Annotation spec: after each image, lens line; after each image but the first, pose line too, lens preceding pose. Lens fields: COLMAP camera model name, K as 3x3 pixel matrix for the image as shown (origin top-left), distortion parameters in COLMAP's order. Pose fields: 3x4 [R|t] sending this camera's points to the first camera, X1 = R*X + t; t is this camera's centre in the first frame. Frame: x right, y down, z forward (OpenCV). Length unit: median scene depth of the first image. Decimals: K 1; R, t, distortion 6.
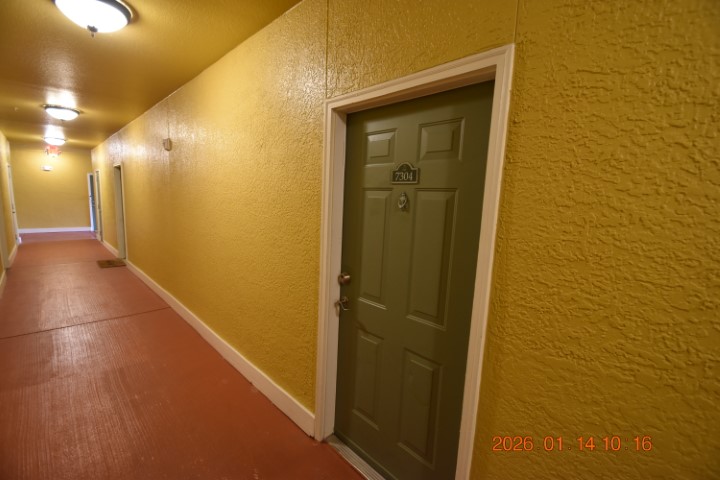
lens RADIAL K [[316.4, 0, 358.0], [0, 316.4, 243.1], [0, 0, 1]] dist [0.016966, -0.017189]
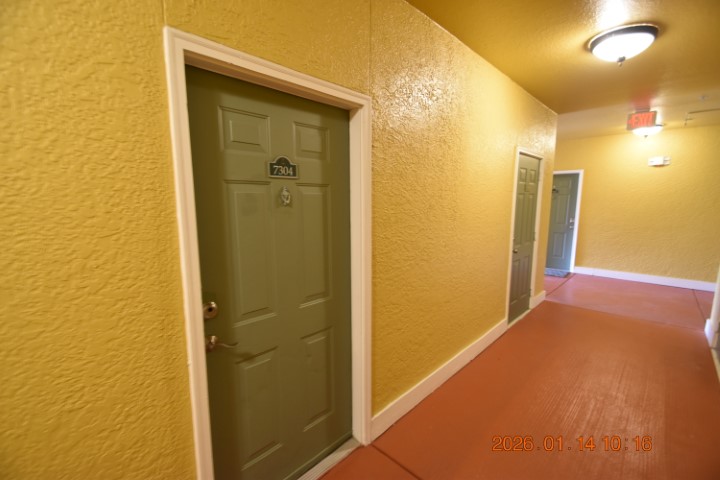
lens RADIAL K [[316.4, 0, 358.0], [0, 316.4, 243.1], [0, 0, 1]] dist [0.016966, -0.017189]
pose [[-0.020490, -0.176345, 0.984115, -0.863155], [0.136919, 0.974553, 0.177482, -0.136274], [-0.990370, 0.138381, 0.004177, 0.807640]]
